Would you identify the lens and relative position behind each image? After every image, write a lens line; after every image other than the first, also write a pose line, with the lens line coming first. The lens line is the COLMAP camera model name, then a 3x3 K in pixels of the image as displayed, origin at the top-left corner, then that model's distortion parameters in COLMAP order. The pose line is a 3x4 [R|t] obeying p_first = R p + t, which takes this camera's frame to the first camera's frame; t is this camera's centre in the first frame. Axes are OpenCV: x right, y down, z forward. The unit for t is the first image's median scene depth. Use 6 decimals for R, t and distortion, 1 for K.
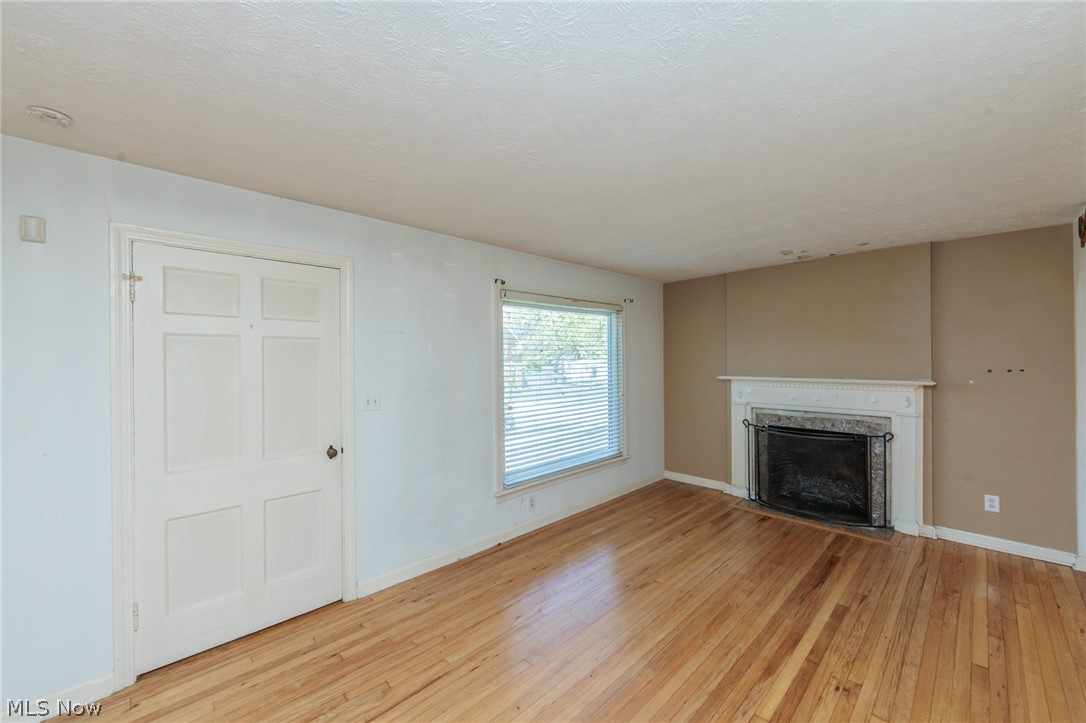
lens RADIAL K [[423.4, 0, 544.1], [0, 423.4, 360.0], [0, 0, 1]] dist [-0.002640, -0.000709]
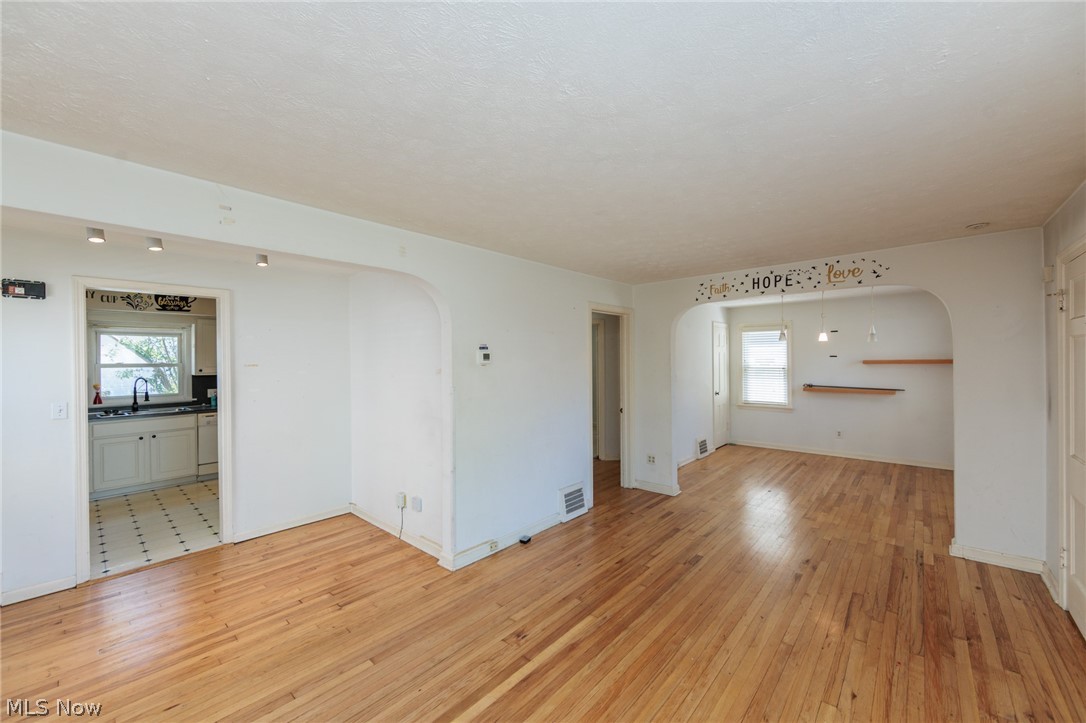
lens RADIAL K [[423.4, 0, 544.1], [0, 423.4, 360.0], [0, 0, 1]] dist [-0.002640, -0.000709]
pose [[-0.997253, 0.019475, -0.071471, 0.368036], [0.019456, 0.999810, 0.000957, -0.014374], [0.071476, -0.000436, -0.997442, 1.158300]]
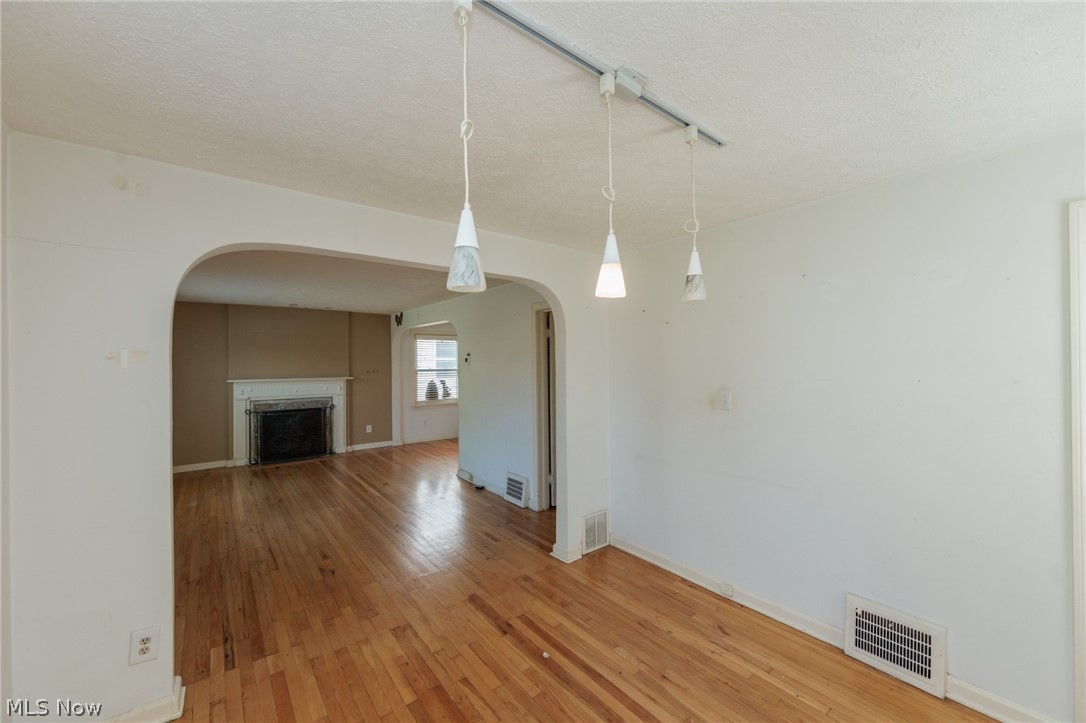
lens RADIAL K [[423.4, 0, 545.4], [0, 423.4, 362.2], [0, 0, 1]] dist [-0.002640, -0.000709]
pose [[0.100340, 0.006712, 0.994931, -1.026314], [0.007278, 0.999946, -0.007480, -0.002334], [-0.994927, 0.007992, 0.100286, -0.177870]]
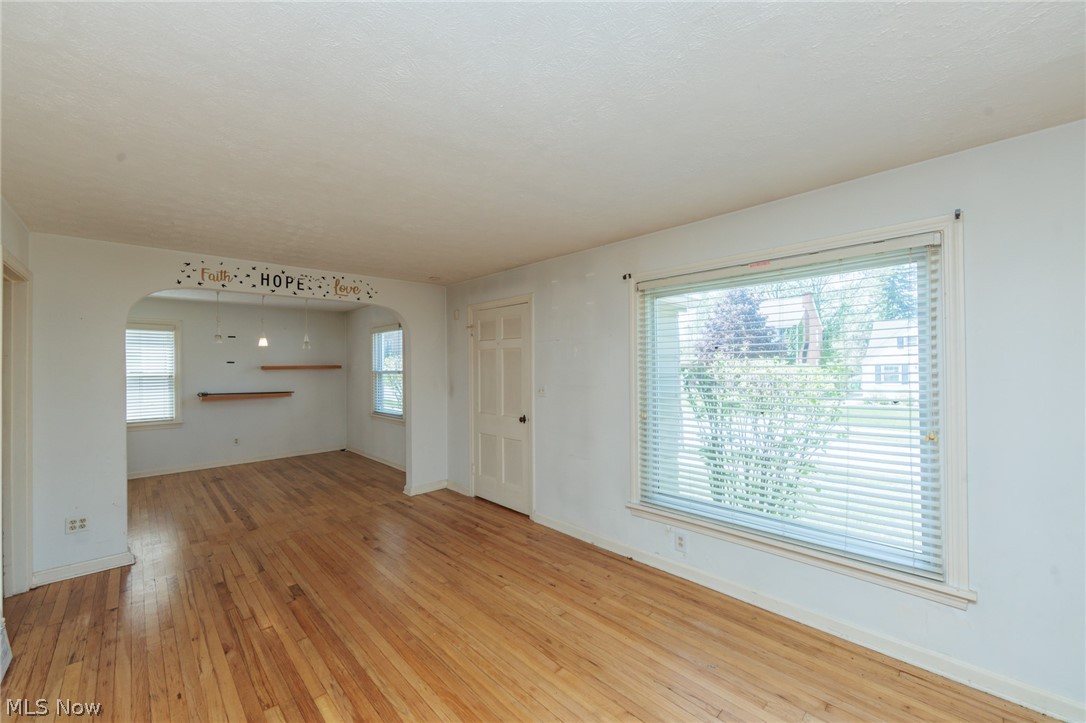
lens RADIAL K [[423.4, 0, 546.5], [0, 423.4, 360.1], [0, 0, 1]] dist [-0.002640, -0.000709]
pose [[0.004527, 0.000743, -0.999989, 0.762244], [0.008963, 0.999960, 0.000784, -0.003376], [0.999950, -0.008966, 0.004520, 0.755164]]
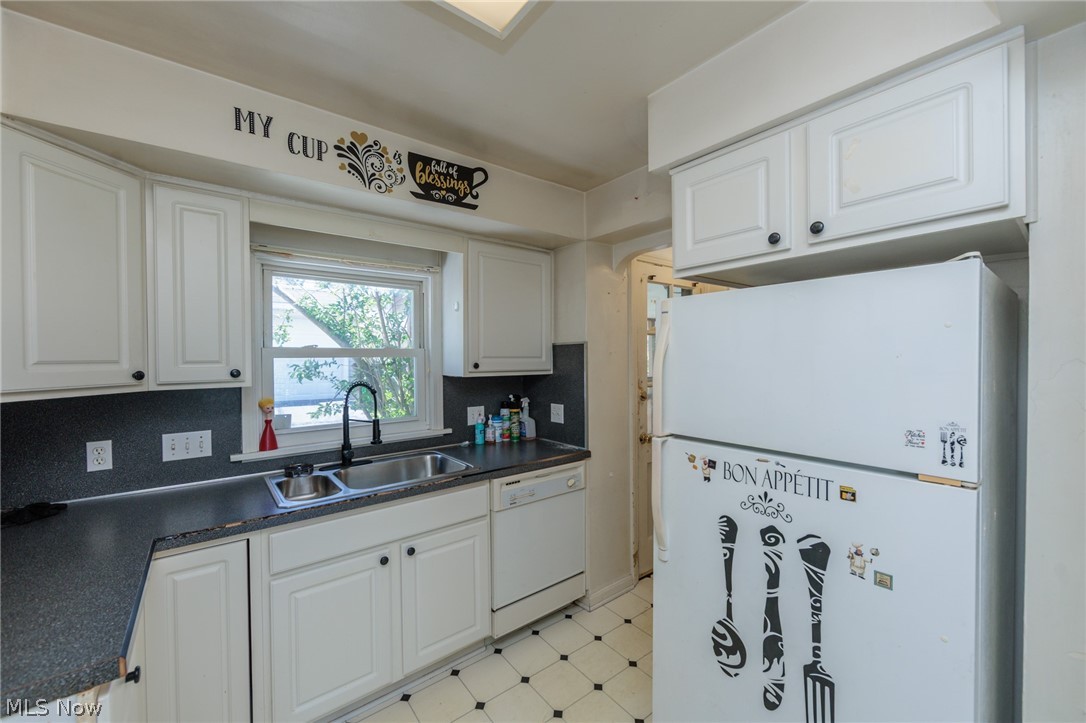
lens RADIAL K [[423.4, 0, 534.6], [0, 423.4, 360.3], [0, 0, 1]] dist [-0.002640, -0.000709]
pose [[-0.992935, 0.013793, 0.117854, 1.326566], [0.014871, 0.999855, 0.008275, -0.010622], [-0.117723, 0.009969, -0.992996, 0.173193]]
